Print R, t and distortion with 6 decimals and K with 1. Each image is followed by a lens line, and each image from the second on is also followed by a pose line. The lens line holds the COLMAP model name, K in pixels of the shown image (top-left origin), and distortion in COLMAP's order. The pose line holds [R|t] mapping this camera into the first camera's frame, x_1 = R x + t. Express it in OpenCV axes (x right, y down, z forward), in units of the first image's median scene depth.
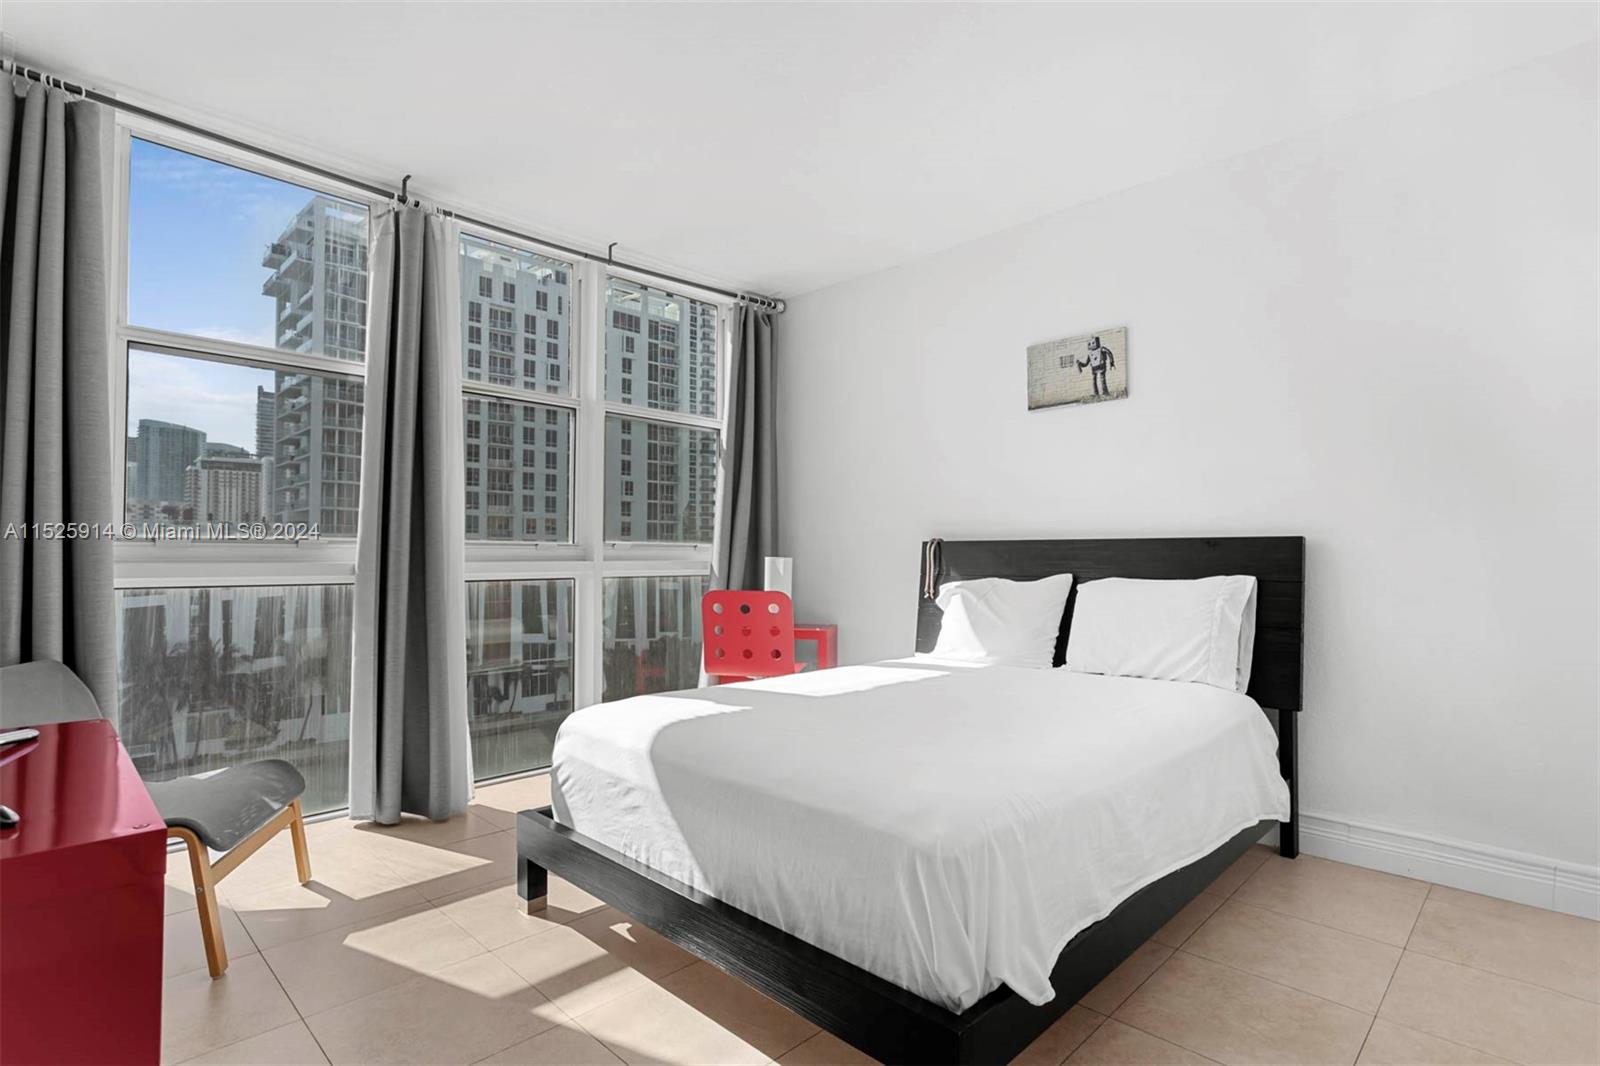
lens RADIAL K [[808.0, 0, 804.9], [0, 808.0, 539.6], [0, 0, 1]] dist [0.000076, 0.000919]
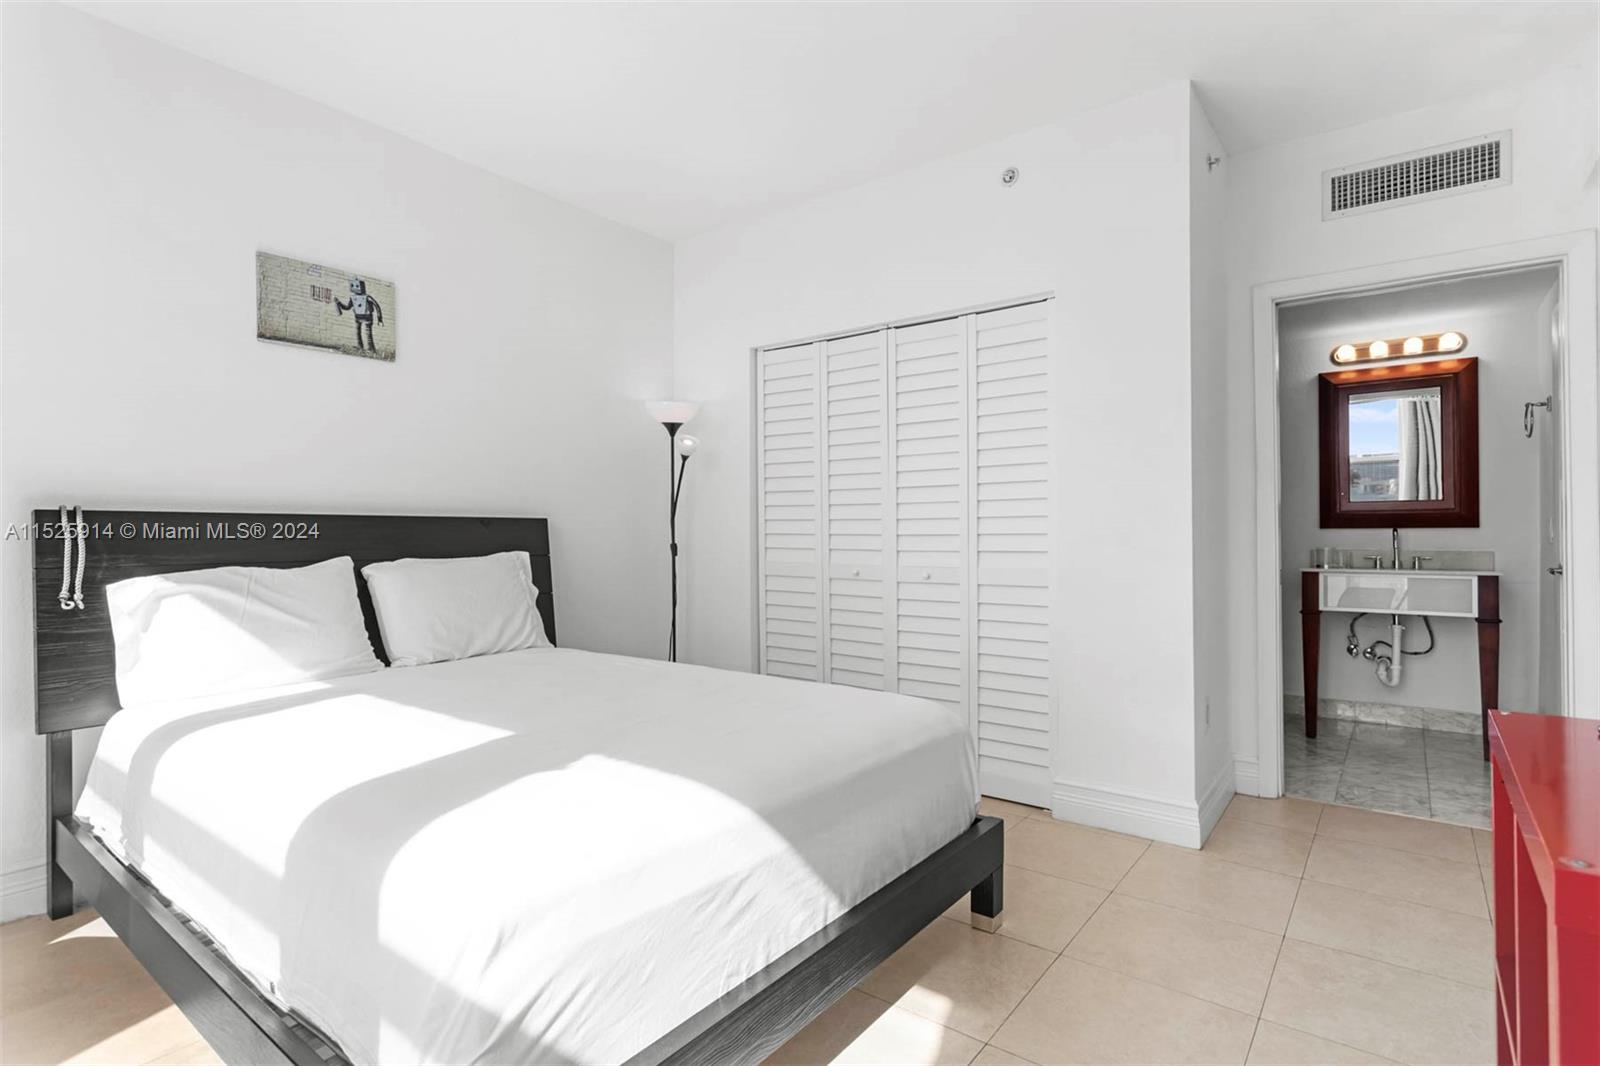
lens RADIAL K [[808.0, 0, 788.7], [0, 808.0, 524.0], [0, 0, 1]] dist [0.000076, 0.000919]
pose [[-0.133926, 0.009202, 0.990949, -0.555363], [-0.013885, 0.999841, -0.011161, 0.012268], [-0.990894, -0.015254, -0.133777, 0.661629]]
